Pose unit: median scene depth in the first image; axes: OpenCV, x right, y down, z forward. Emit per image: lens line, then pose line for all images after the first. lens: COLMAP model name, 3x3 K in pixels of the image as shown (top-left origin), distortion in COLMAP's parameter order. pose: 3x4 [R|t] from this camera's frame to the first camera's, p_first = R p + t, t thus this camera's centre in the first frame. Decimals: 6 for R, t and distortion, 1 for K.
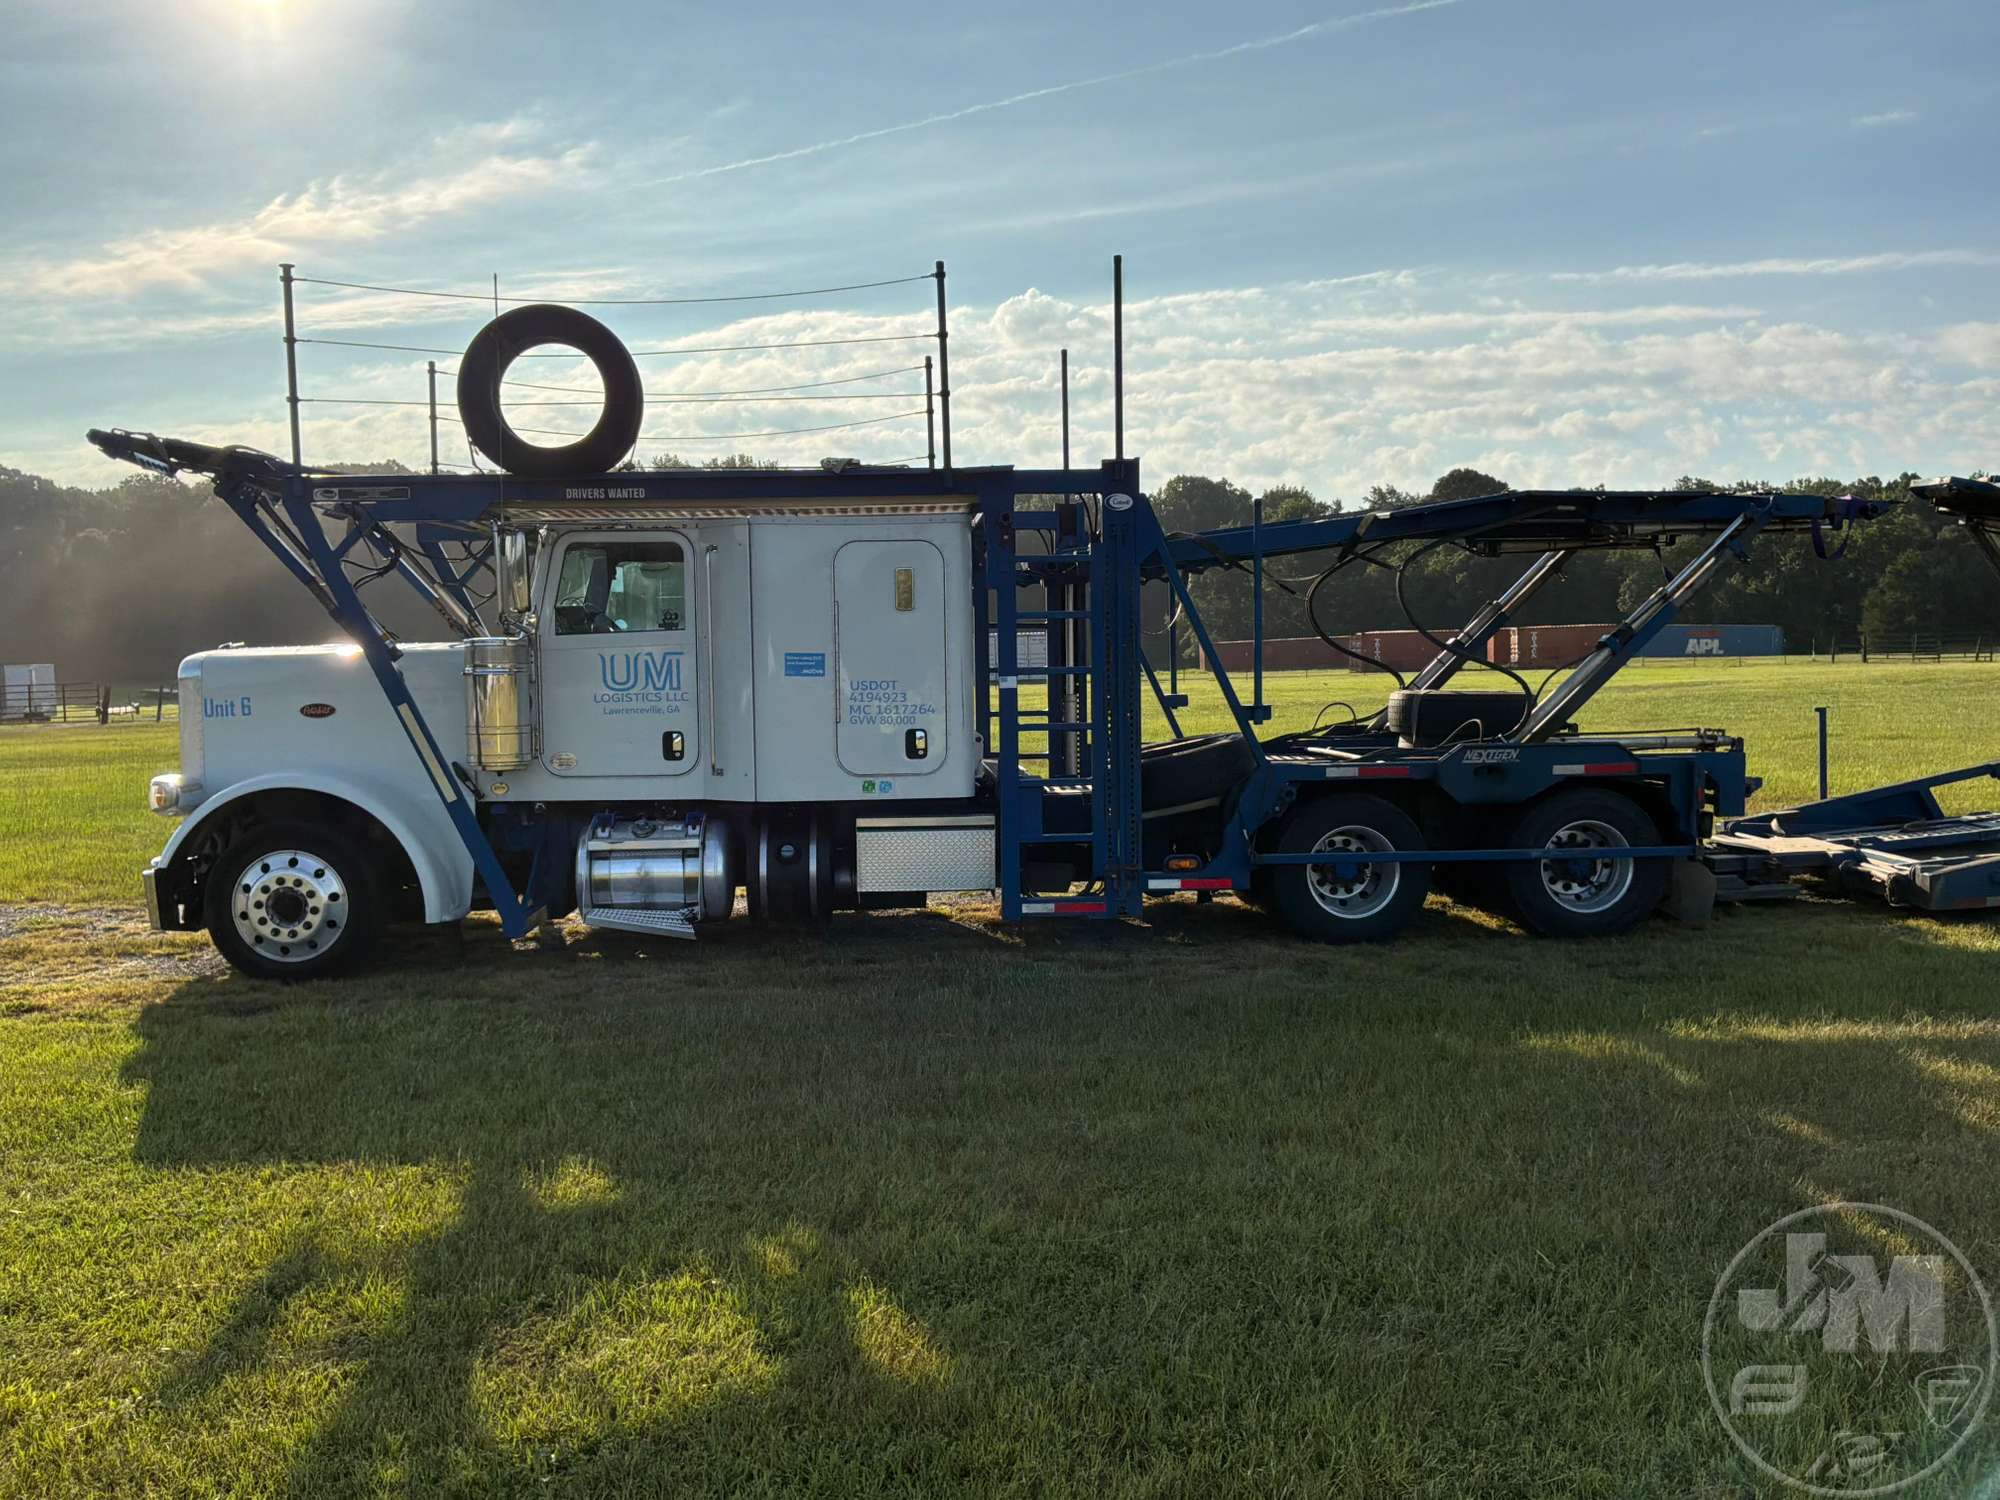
lens RADIAL K [[1664.8, 0, 1007.1], [0, 1664.8, 750.5], [0, 0, 1]] dist [0.126372, -0.266345]
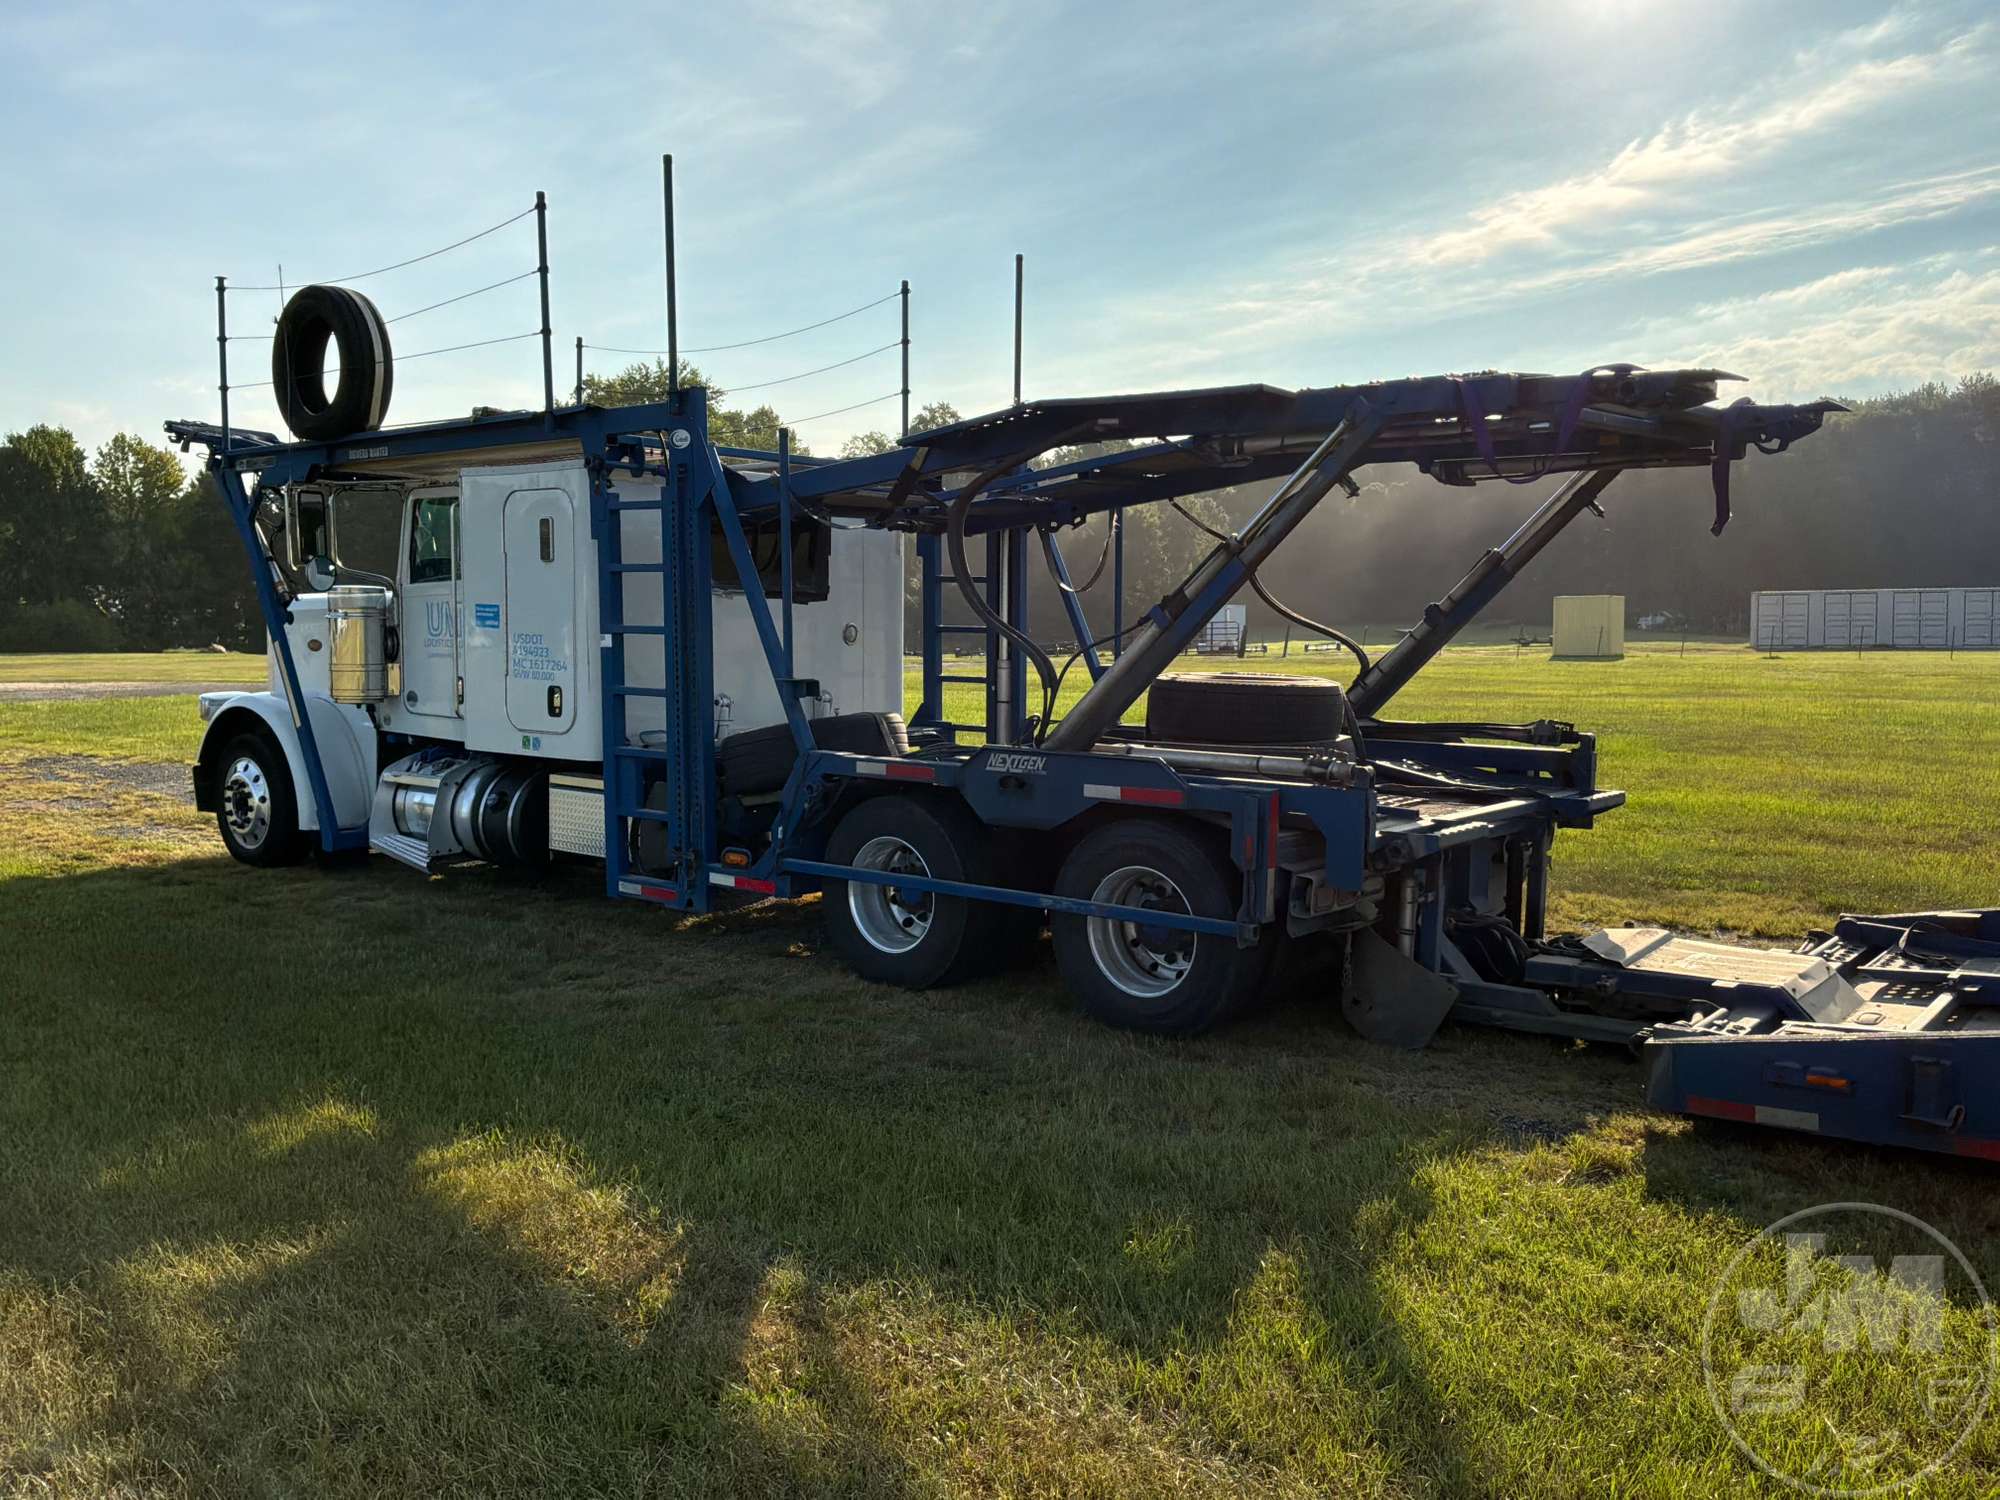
lens RADIAL K [[1677.4, 0, 1000.0], [0, 1677.4, 750.0], [0, 0, 1]] dist [0.083215, -0.163504]
pose [[0.732220, 0.077777, -0.676613, 0.785405], [-0.056257, 0.996970, 0.053721, -0.042256], [0.678741, -0.001272, 0.734376, 0.455417]]
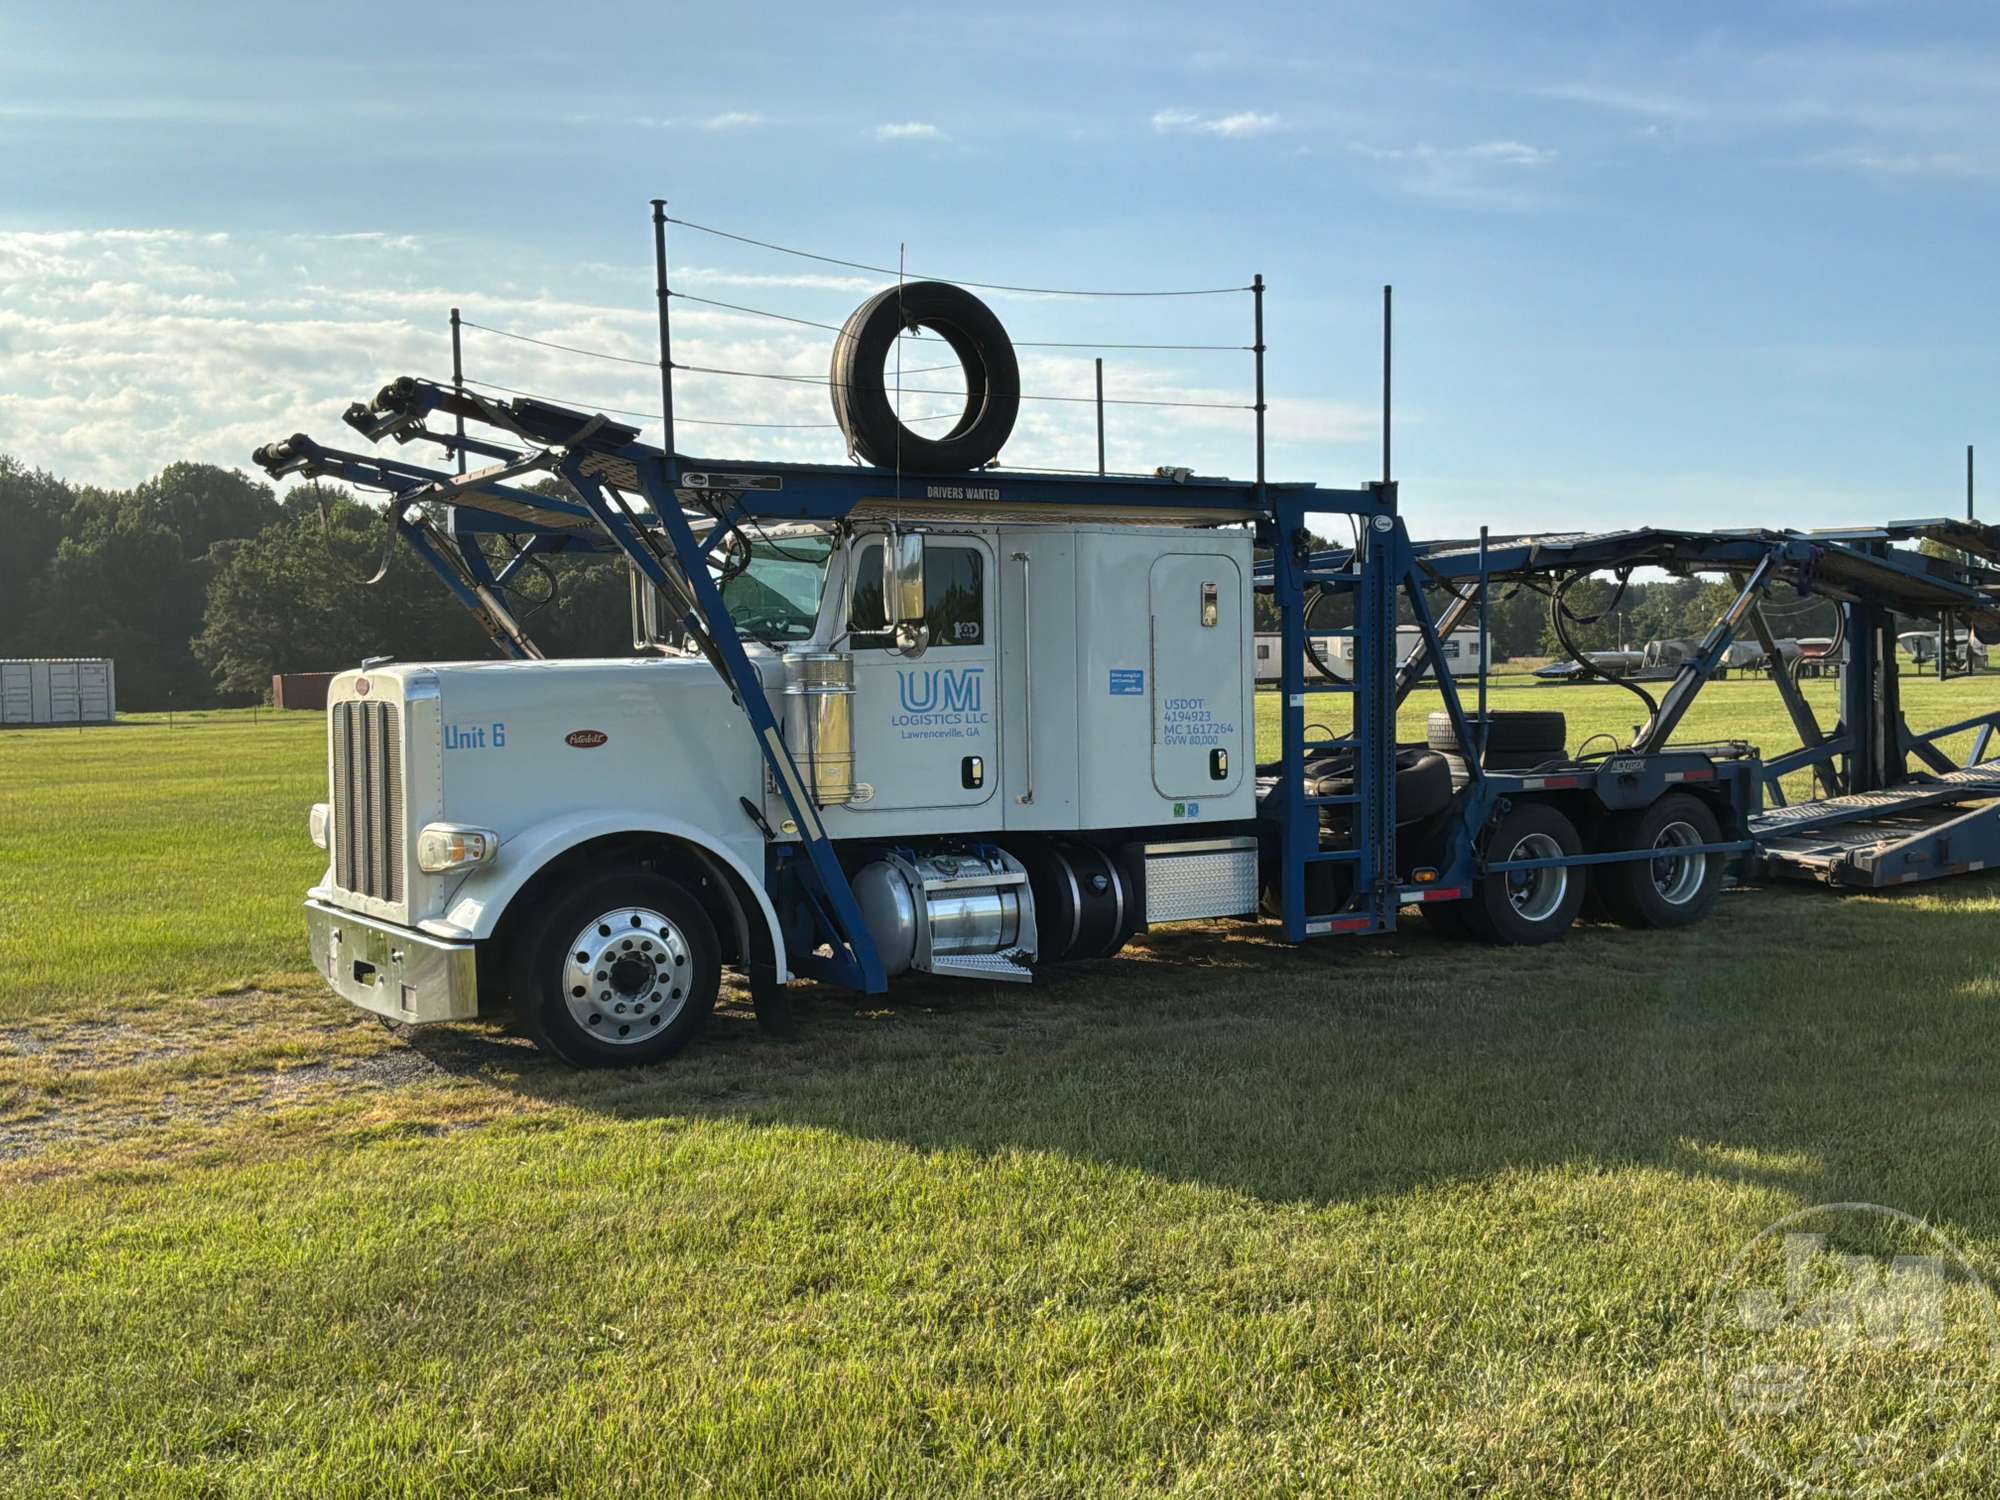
lens RADIAL K [[1963.5, 0, 1000.0], [0, 1963.5, 750.0], [0, 0, 1]] dist [0.151441, -0.345642]
pose [[0.867049, -0.015398, 0.497985, -0.726335], [0.029147, 0.999378, -0.019847, 0.006630], [-0.497370, 0.031723, 0.866958, 0.070922]]
